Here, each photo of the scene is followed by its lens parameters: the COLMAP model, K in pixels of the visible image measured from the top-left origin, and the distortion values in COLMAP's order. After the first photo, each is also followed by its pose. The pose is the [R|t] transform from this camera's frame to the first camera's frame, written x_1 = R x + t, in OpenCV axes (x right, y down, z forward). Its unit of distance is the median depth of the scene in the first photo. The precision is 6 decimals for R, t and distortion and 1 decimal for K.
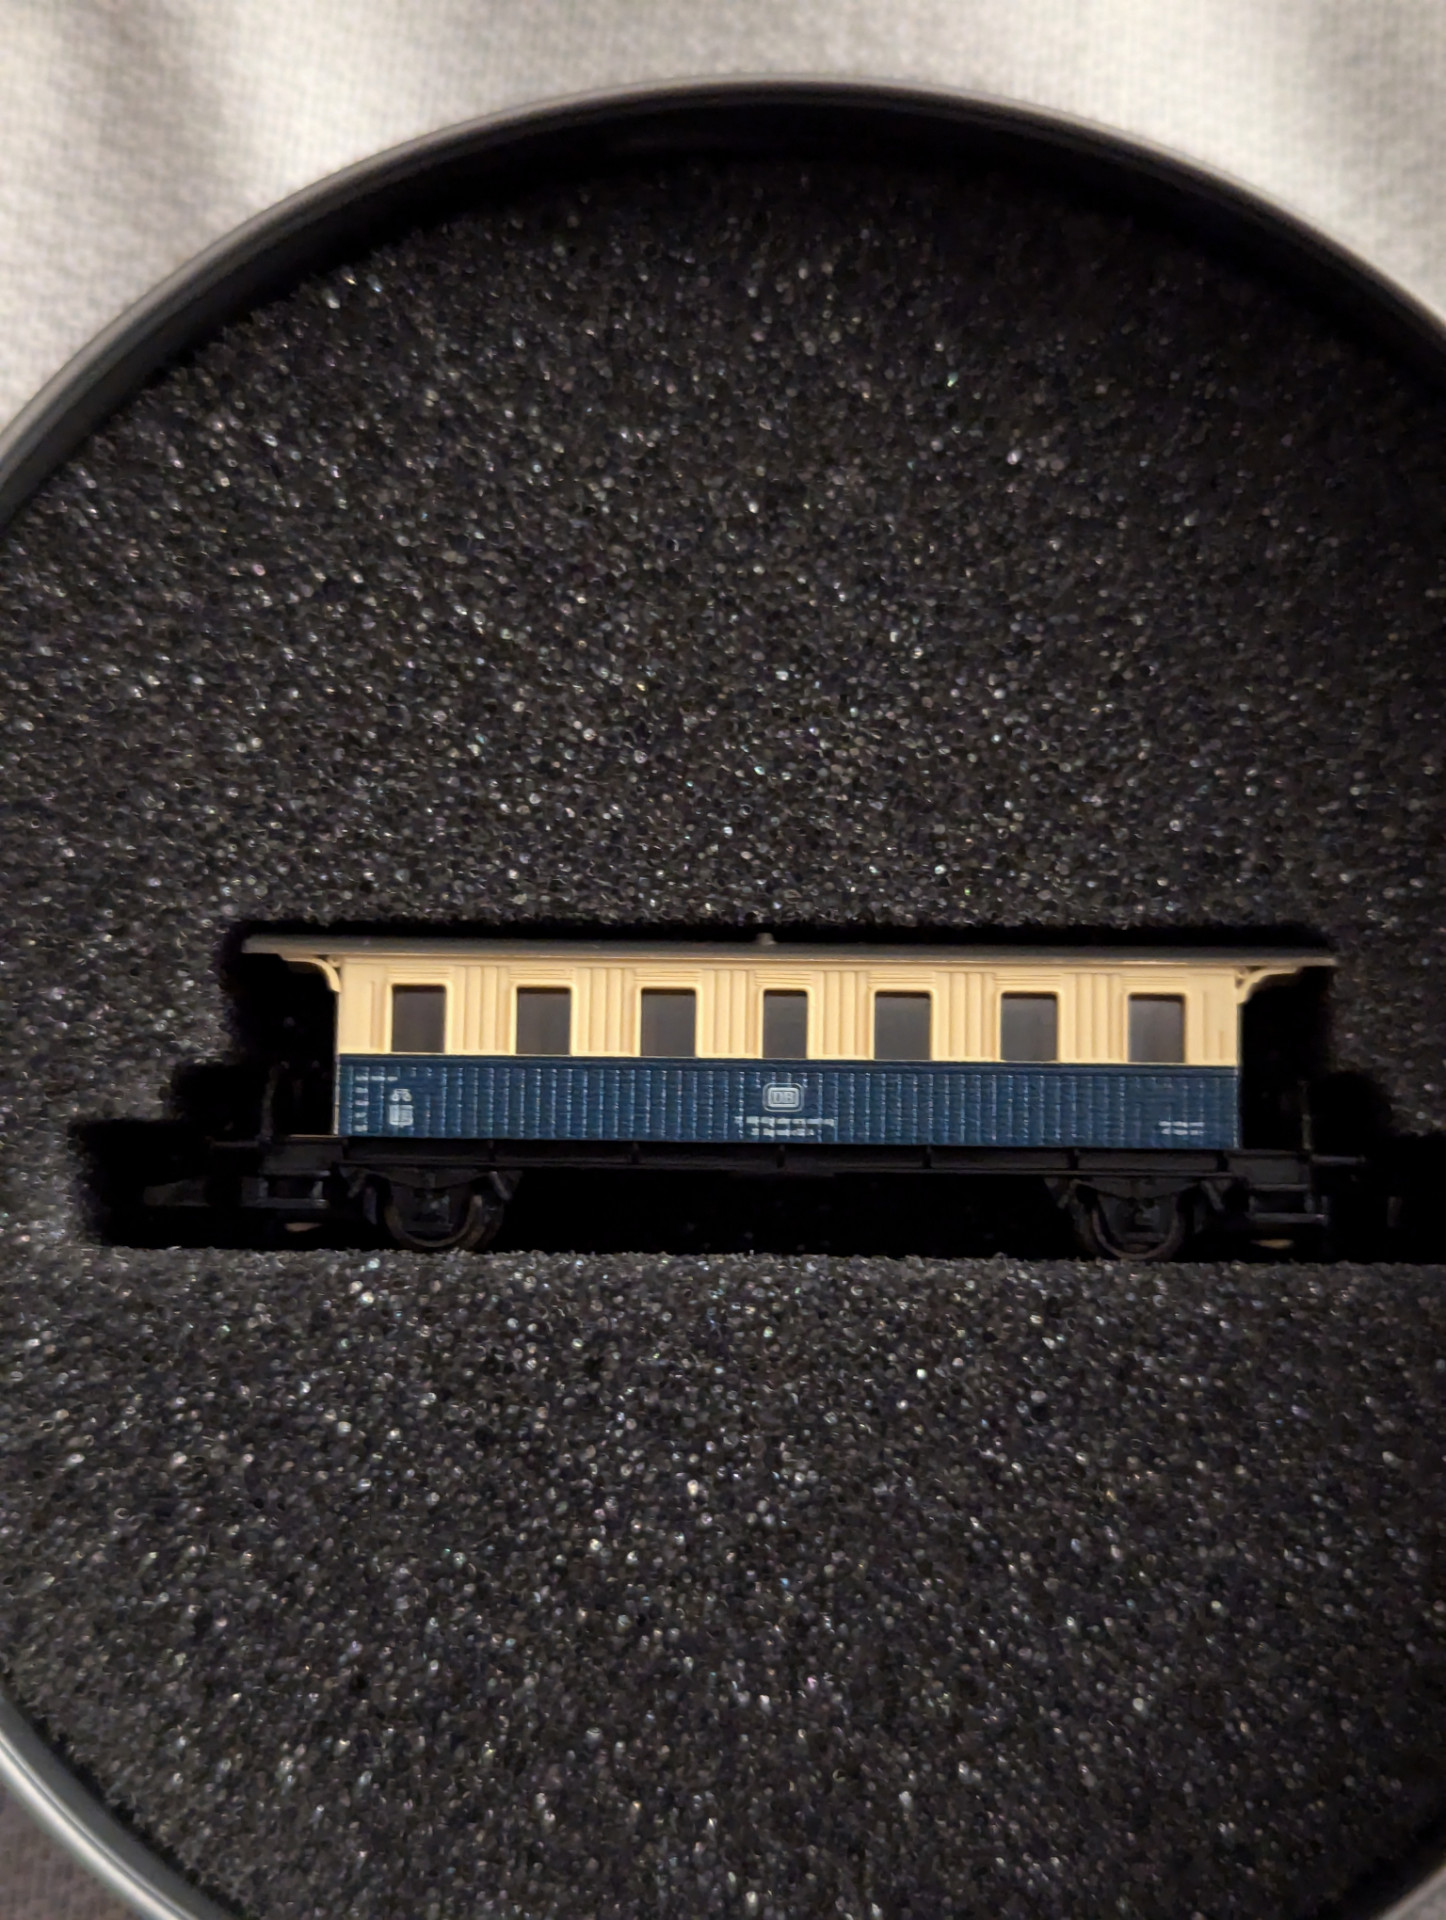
lens RADIAL K [[1344.8, 0, 723.0], [0, 1344.8, 960.0], [0, 0, 1]] dist [0.013459, -0.003185]
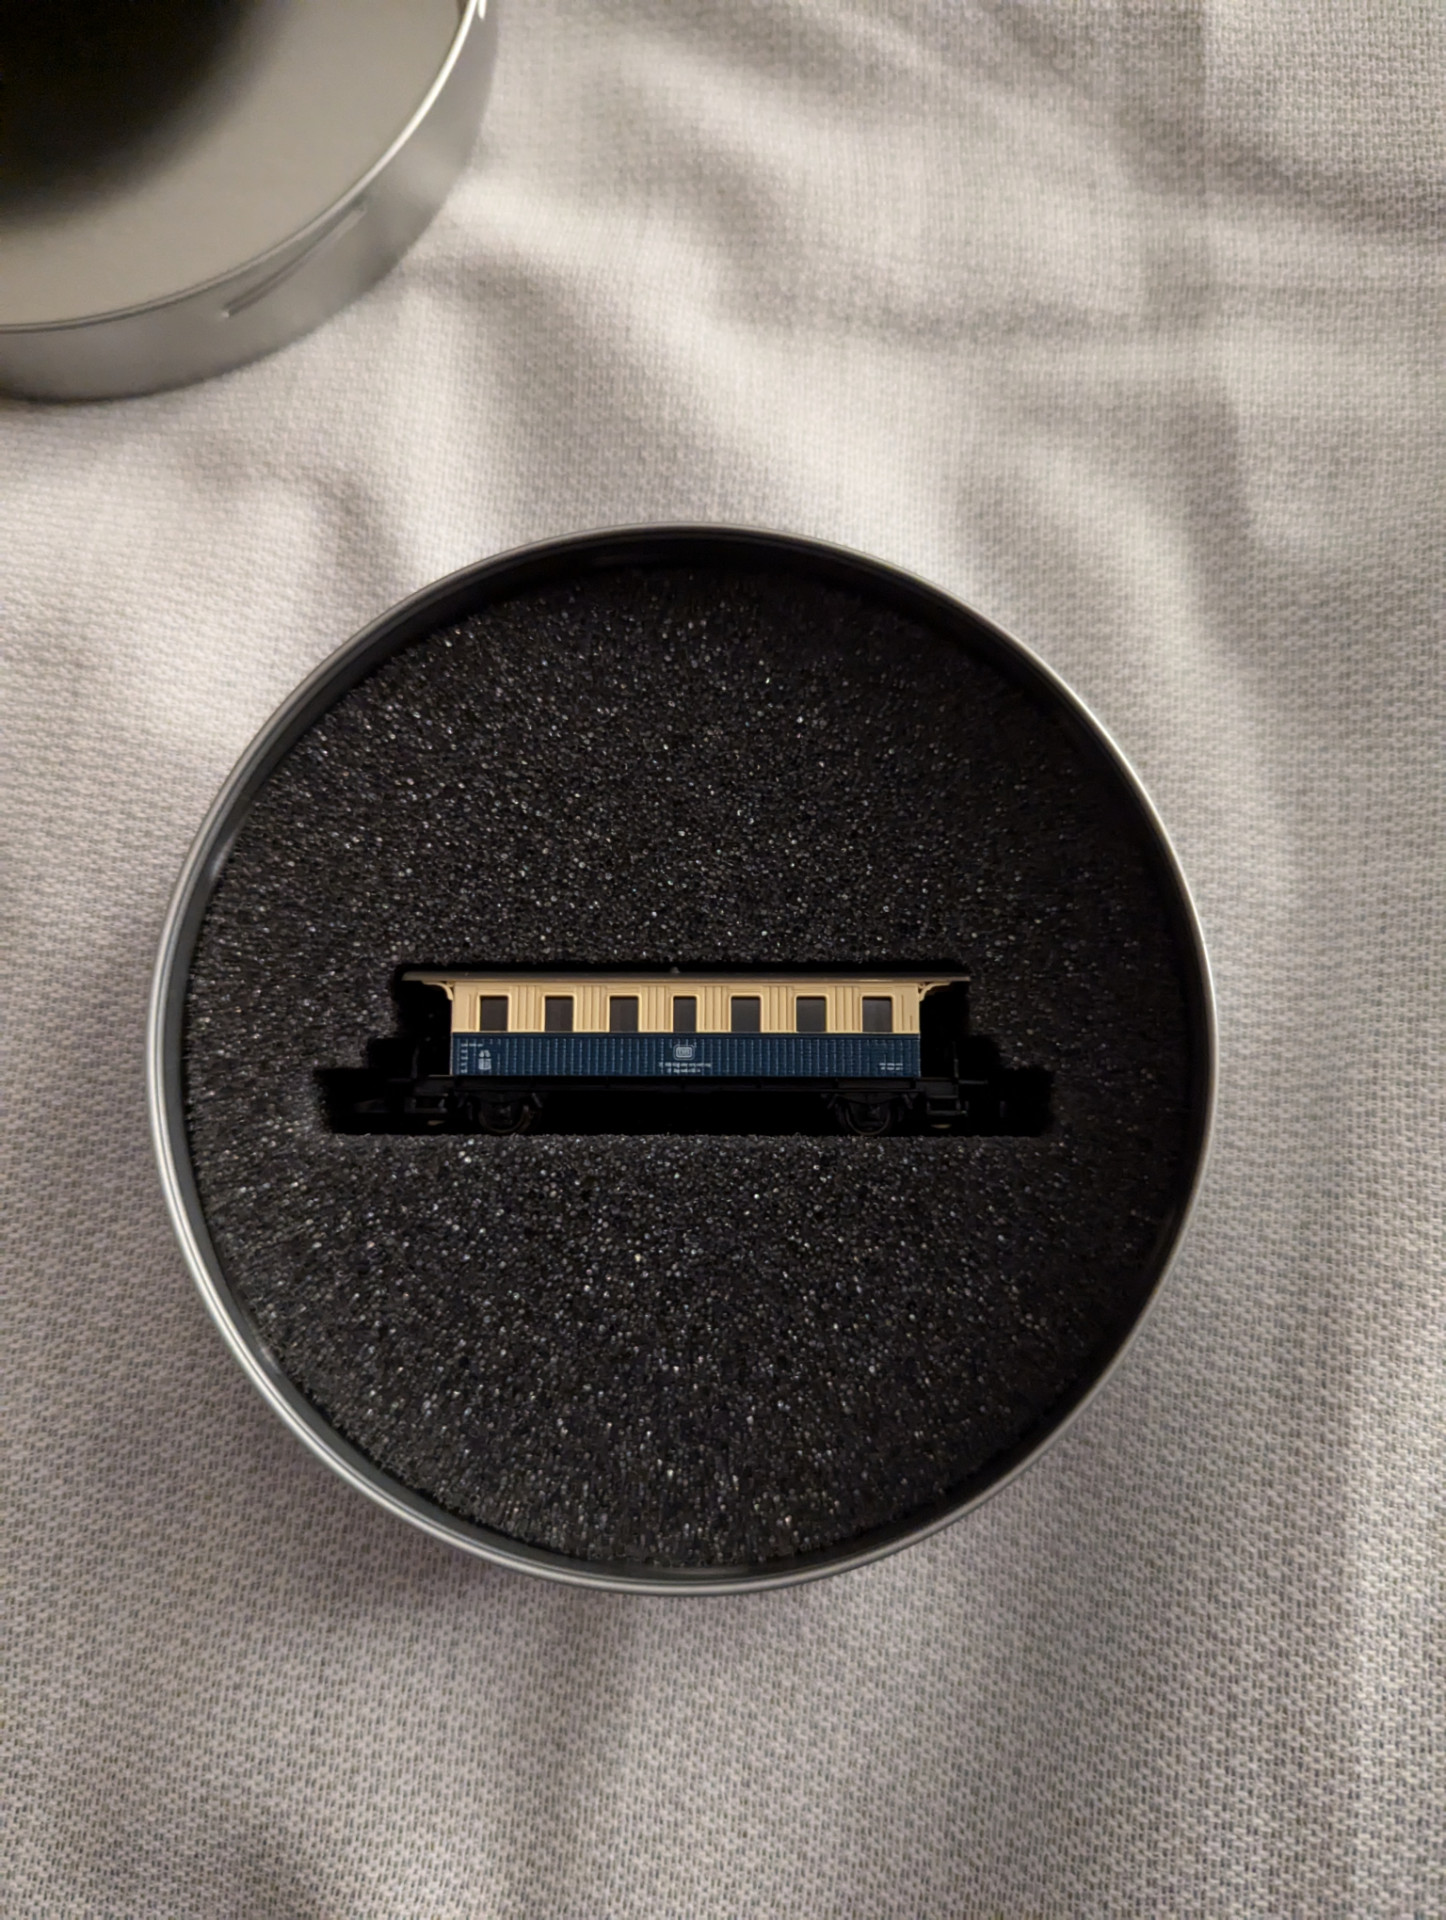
lens RADIAL K [[1345.5, 0, 723.0], [0, 1345.5, 960.0], [0, 0, 1]] dist [0.005336, 0.000134]
pose [[0.996178, -0.007662, 0.087012, -0.066039], [0.007689, 0.999970, 0.000021, -0.029890], [-0.087010, 0.000648, 0.996207, -0.923793]]
